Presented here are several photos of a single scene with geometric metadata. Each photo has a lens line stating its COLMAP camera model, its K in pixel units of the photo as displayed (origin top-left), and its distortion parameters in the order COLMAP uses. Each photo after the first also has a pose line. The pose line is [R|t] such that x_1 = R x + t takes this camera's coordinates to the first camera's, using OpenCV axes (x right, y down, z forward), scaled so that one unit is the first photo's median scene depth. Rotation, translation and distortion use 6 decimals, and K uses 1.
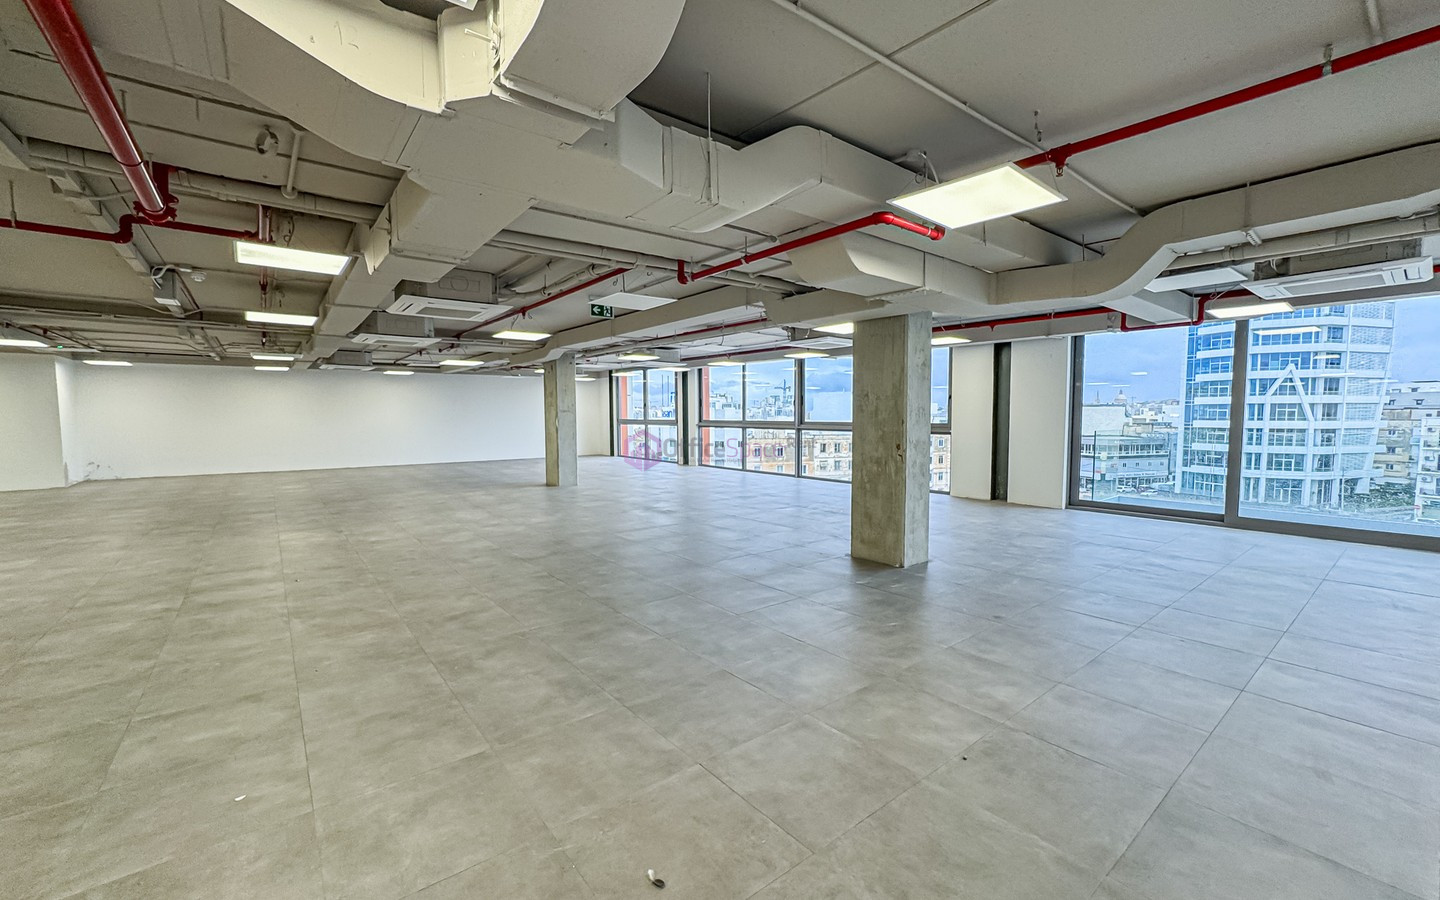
lens RADIAL K [[579.6, 0, 722.0], [0, 579.6, 455.4], [0, 0, 1]] dist [-0.023188, 0.009419]
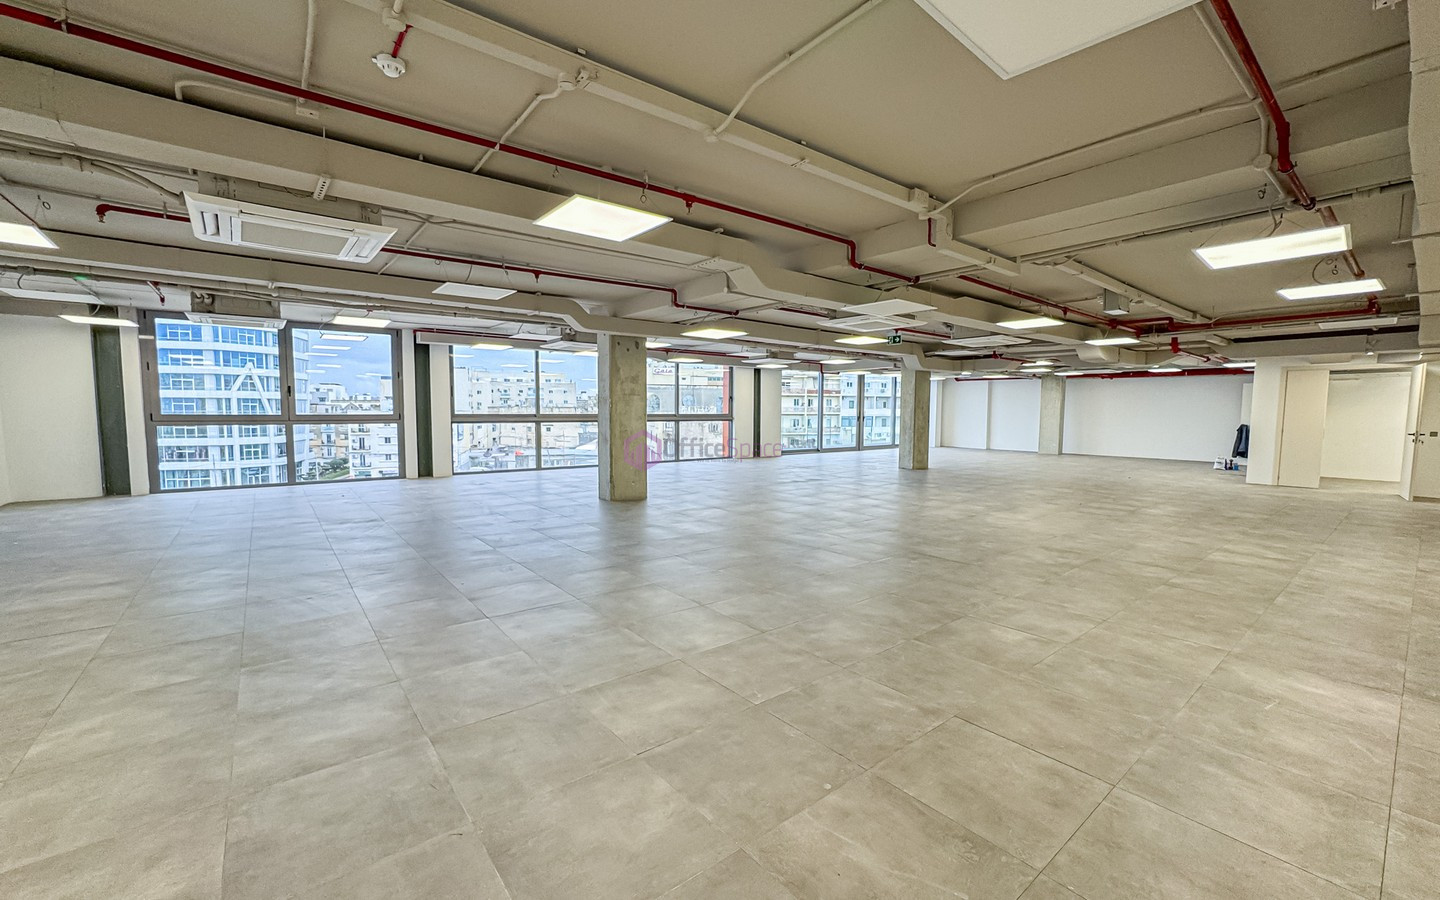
lens RADIAL K [[579.6, 0, 725.0], [0, 579.6, 448.4], [0, 0, 1]] dist [-0.023188, 0.009419]
pose [[-0.018090, -0.064361, 0.997763, -0.645702], [0.065765, 0.995688, 0.065420, -0.035164], [-0.997671, 0.066801, -0.013779, 0.549008]]
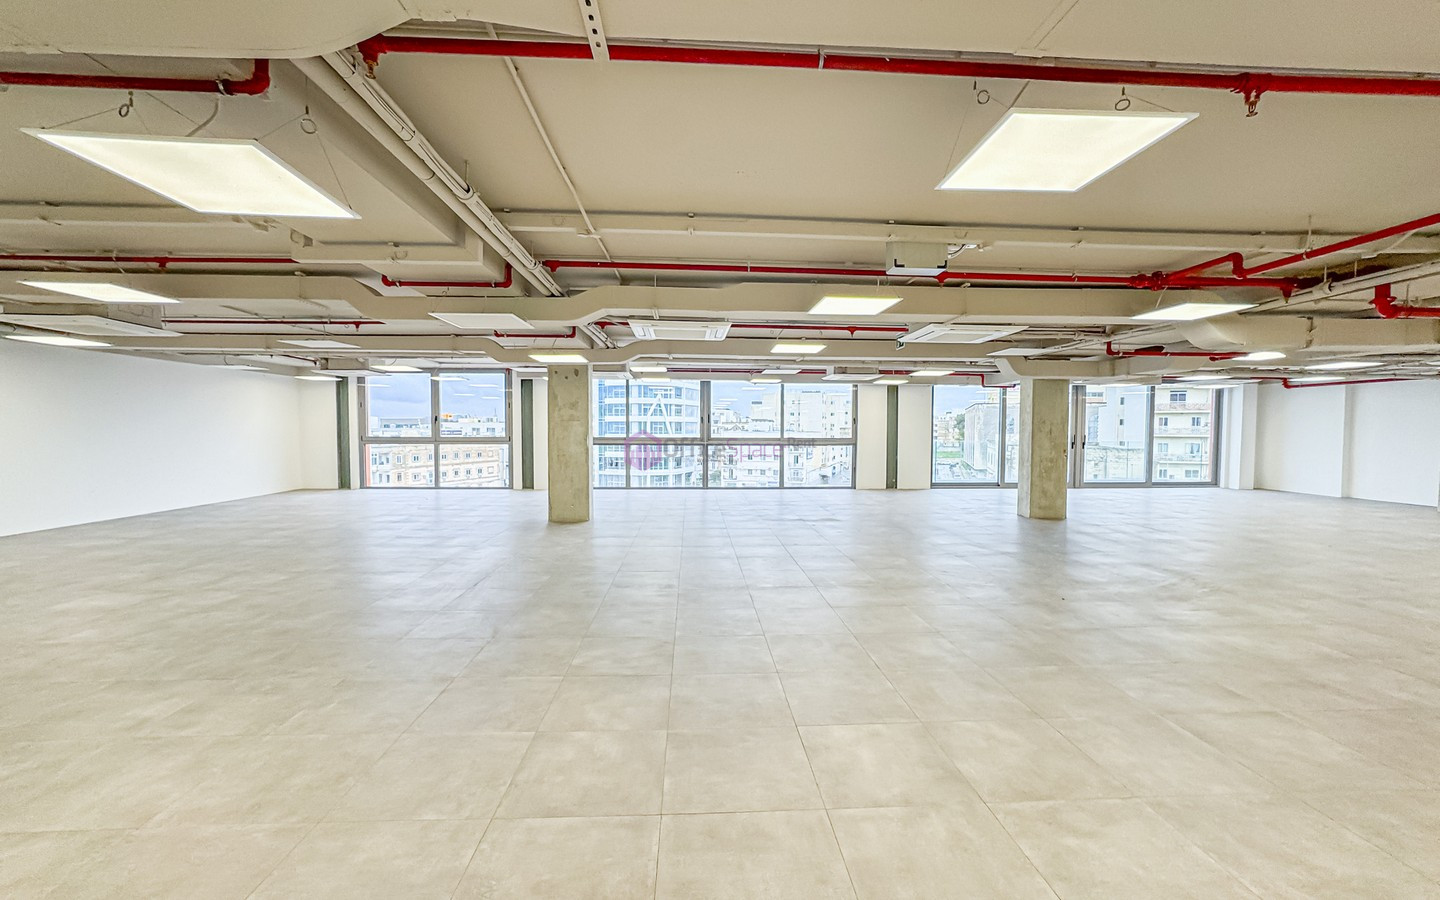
lens RADIAL K [[579.6, 0, 723.0], [0, 579.6, 452.8], [0, 0, 1]] dist [-0.023188, 0.009419]
pose [[0.573062, -0.029691, 0.818974, -0.502061], [0.053519, 0.998566, -0.001247, -0.018249], [-0.817763, 0.044545, 0.573829, 0.237170]]
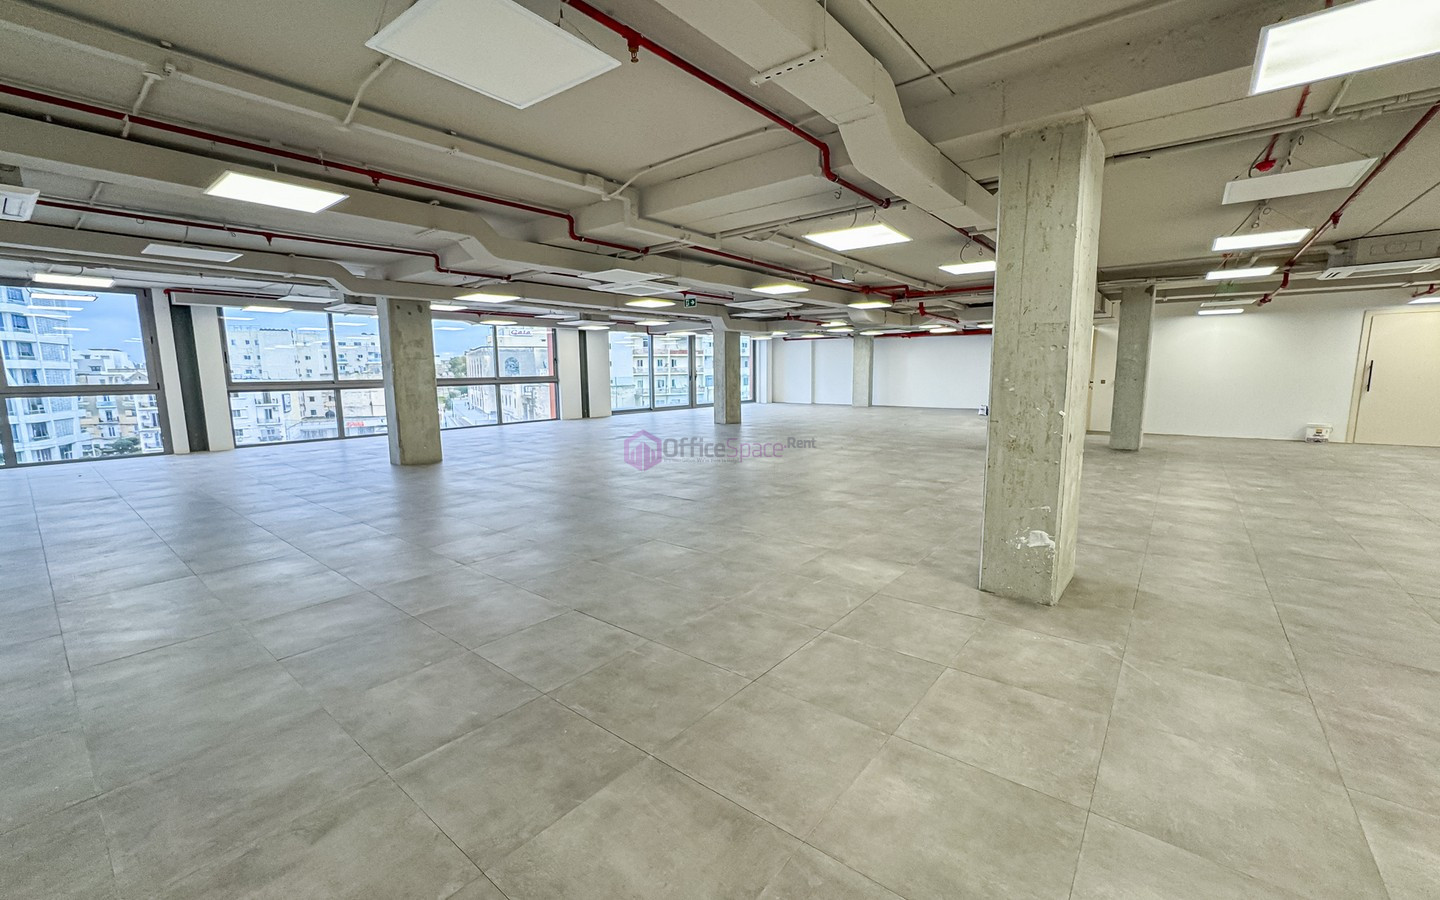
lens RADIAL K [[579.6, 0, 721.3], [0, 579.6, 451.1], [0, 0, 1]] dist [-0.023188, 0.009419]
pose [[-0.227674, -0.129540, 0.965082, -0.687866], [0.081810, 0.985063, 0.151522, -0.029672], [-0.970295, 0.113451, -0.213675, 0.485542]]
